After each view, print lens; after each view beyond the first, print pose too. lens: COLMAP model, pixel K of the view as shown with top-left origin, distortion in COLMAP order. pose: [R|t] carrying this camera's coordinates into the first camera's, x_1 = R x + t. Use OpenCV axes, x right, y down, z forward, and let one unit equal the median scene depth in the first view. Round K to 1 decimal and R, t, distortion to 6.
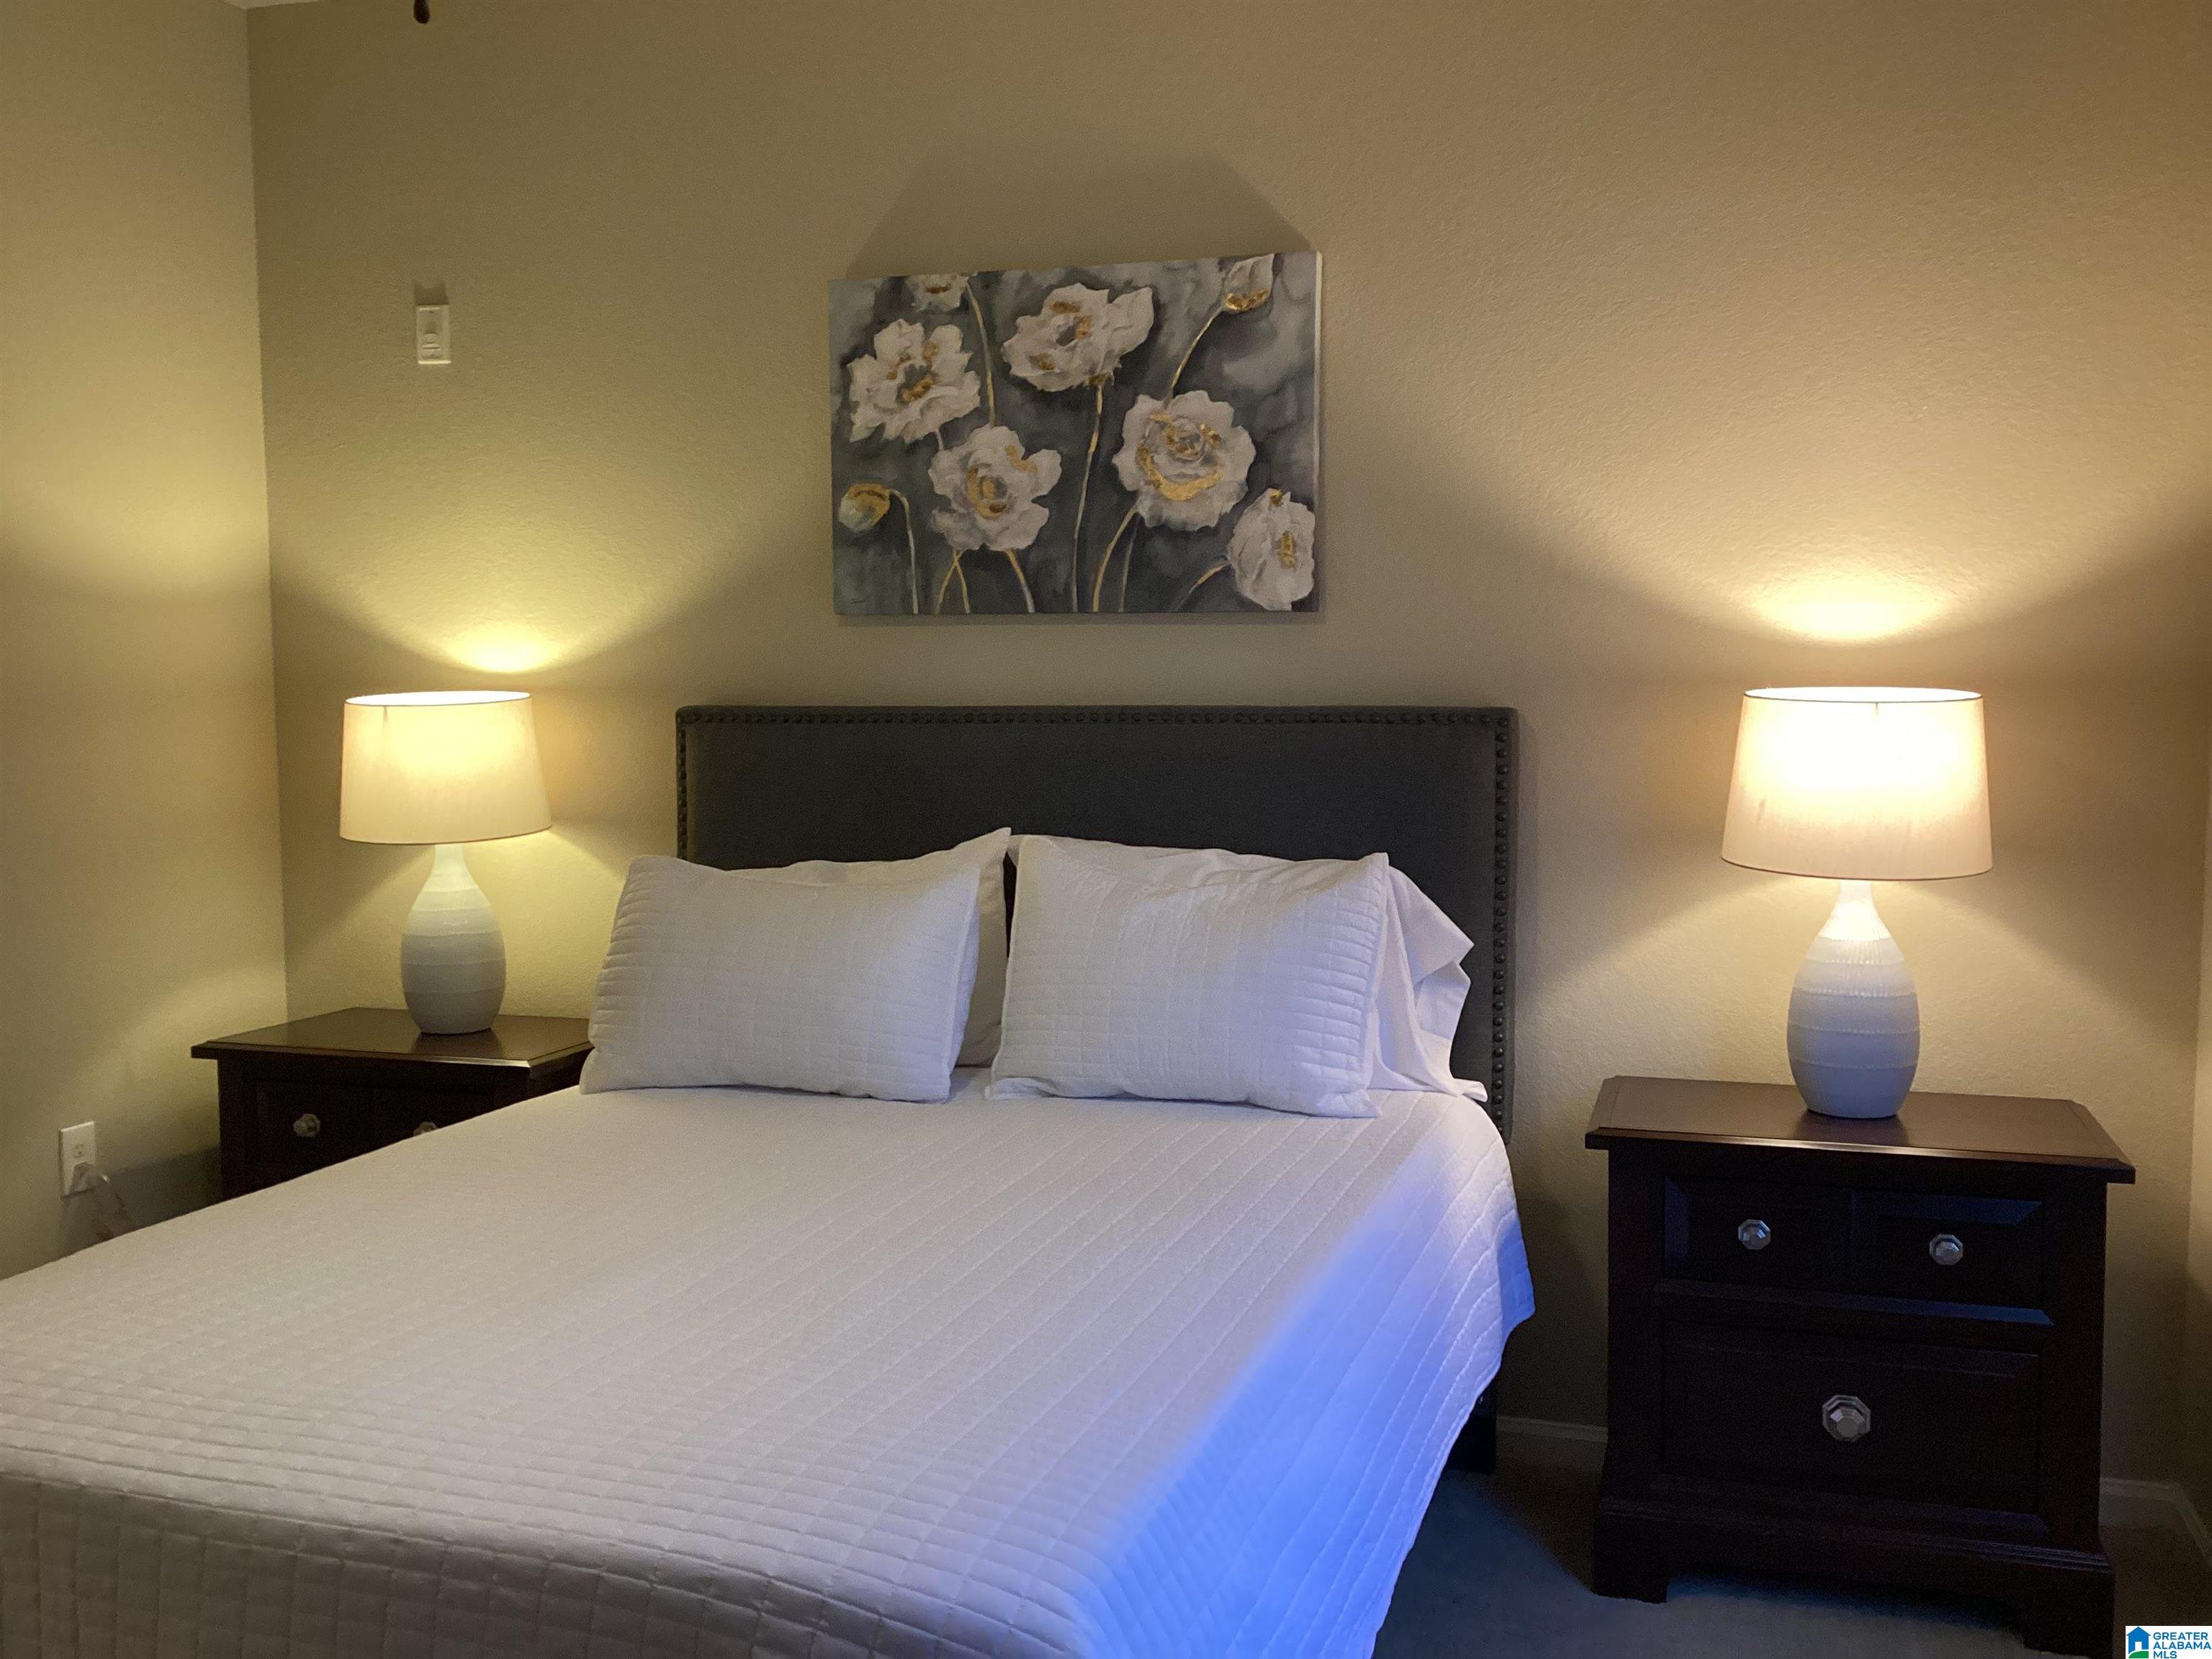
lens RADIAL K [[1994.3, 0, 1085.3], [0, 1994.3, 820.5], [0, 0, 1]] dist [0.061797, -0.114294]
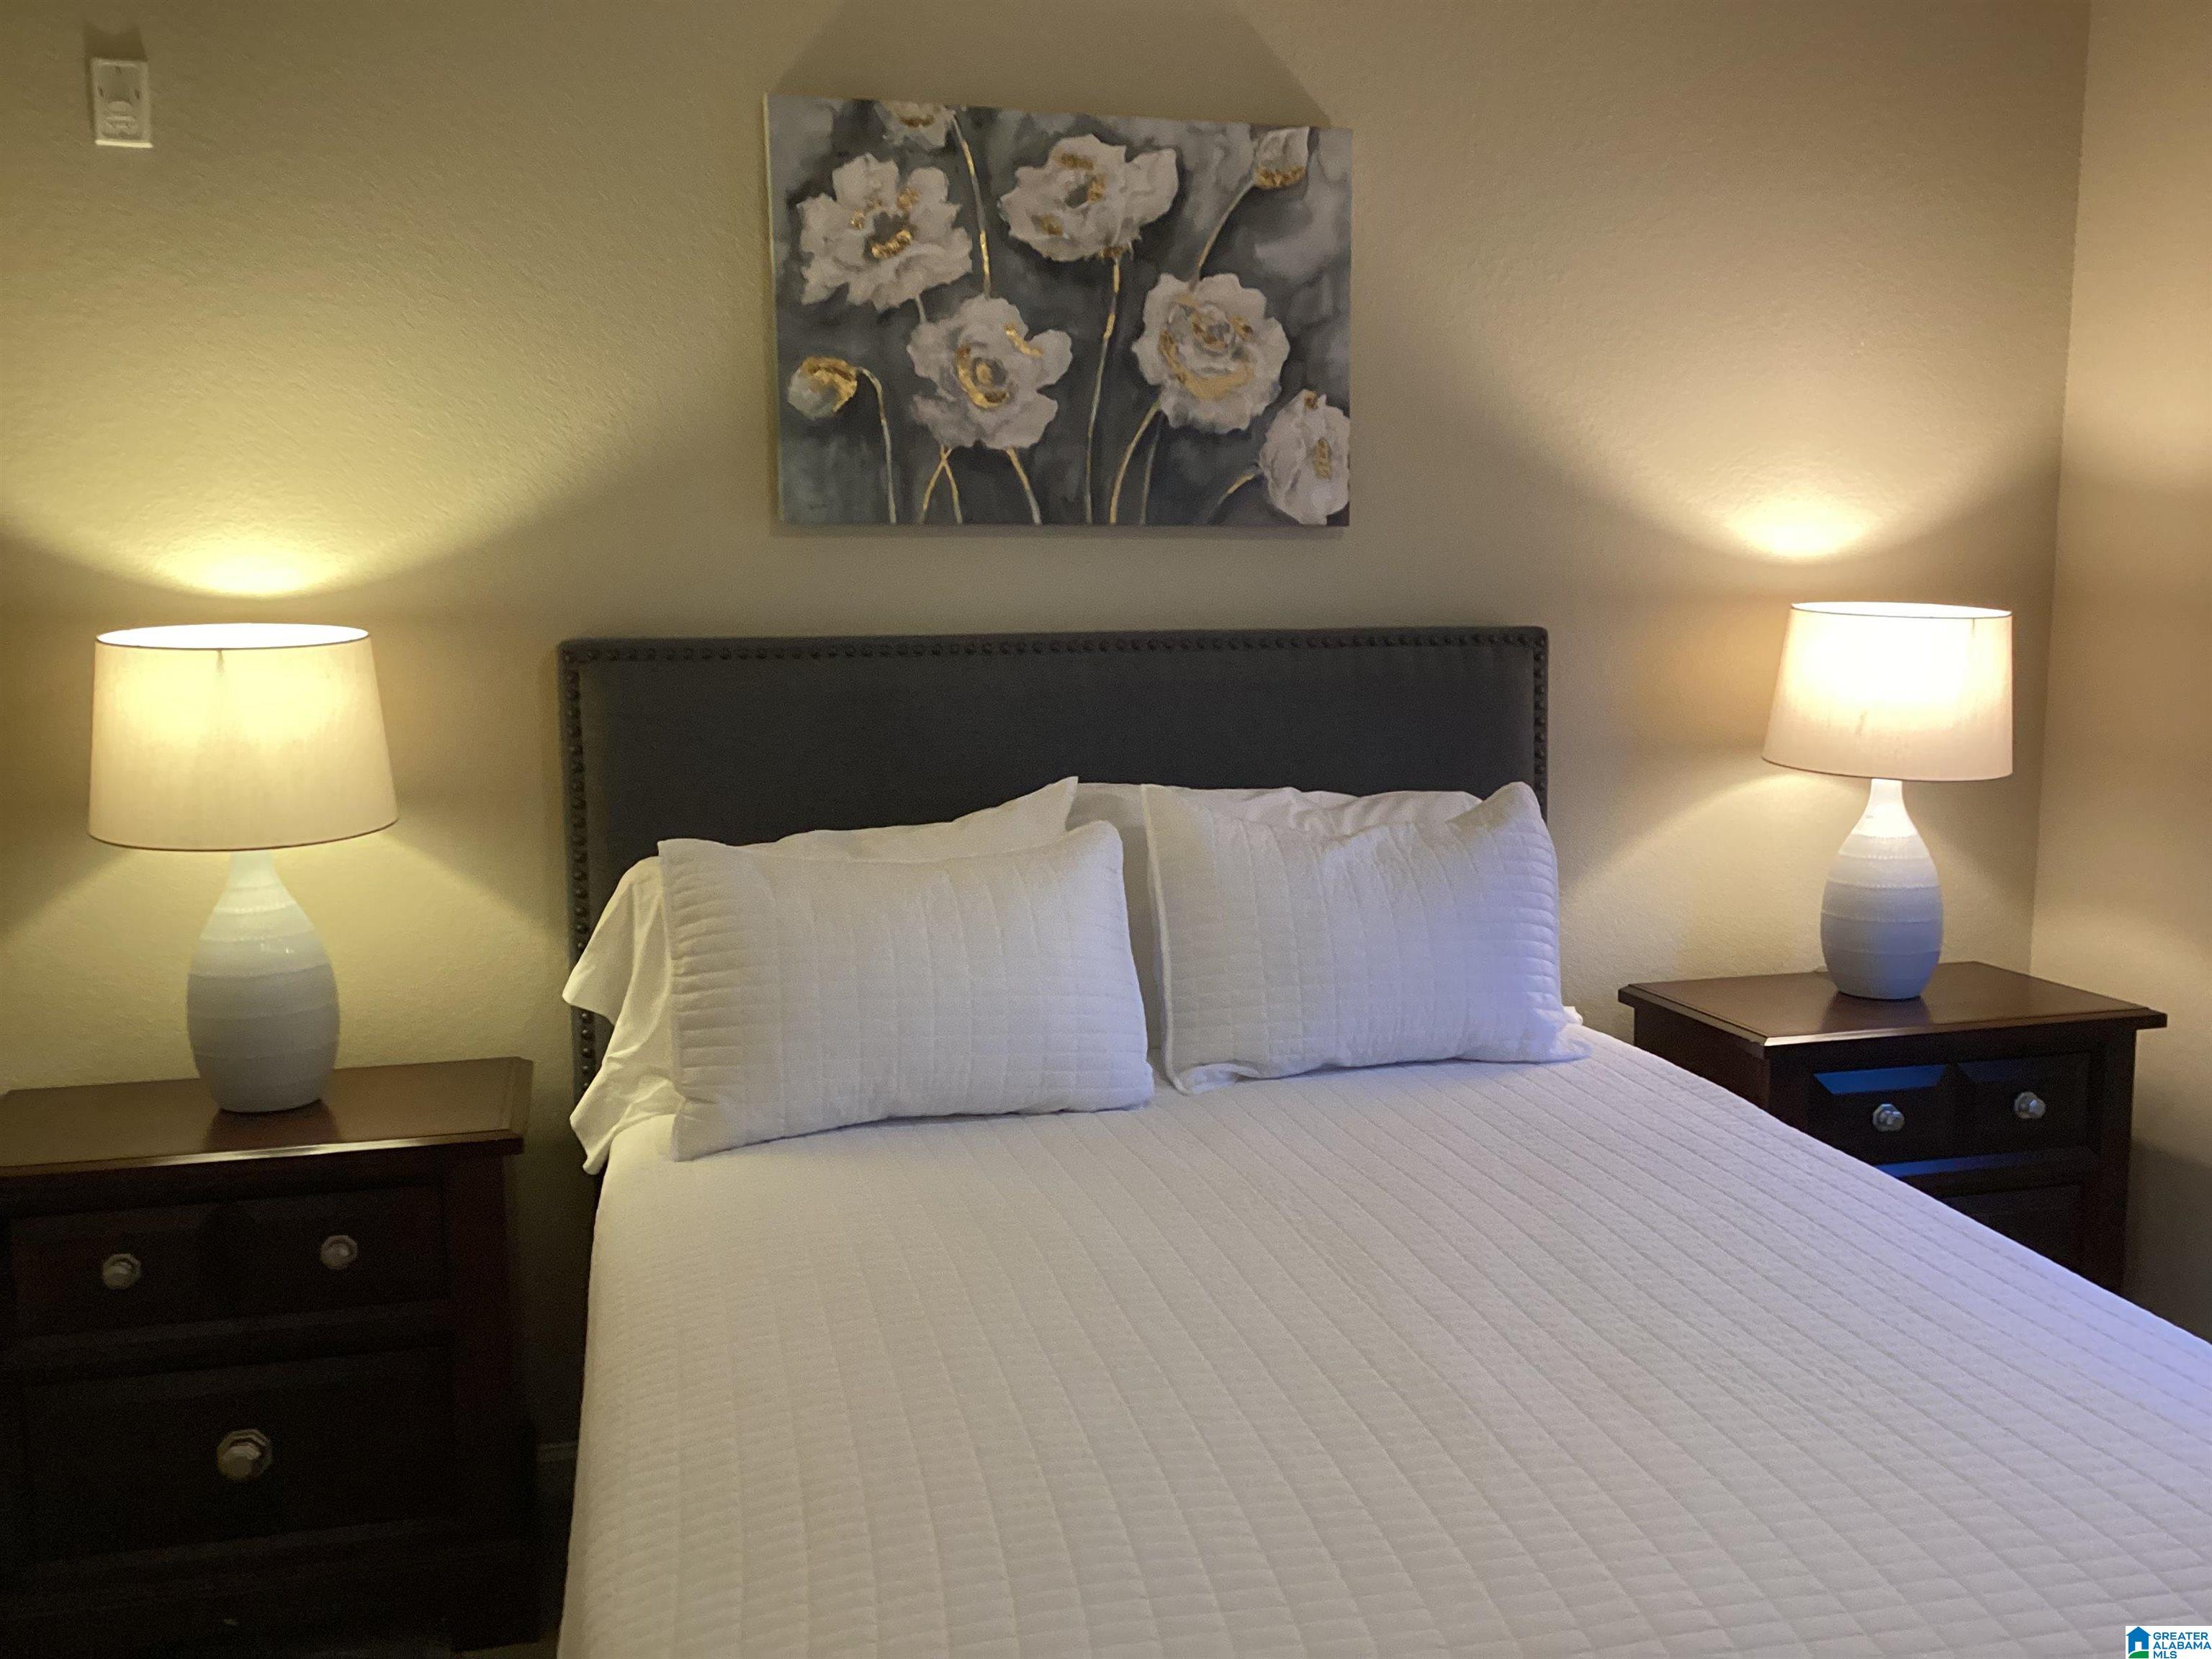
lens RADIAL K [[1994.3, 0, 1126.4], [0, 1994.3, 842.3], [0, 0, 1]] dist [0.061797, -0.114294]
pose [[0.845902, -0.068978, 0.528858, -0.458003], [0.045494, 0.997319, 0.057313, -0.015841], [-0.531394, -0.024421, 0.846773, 0.258048]]
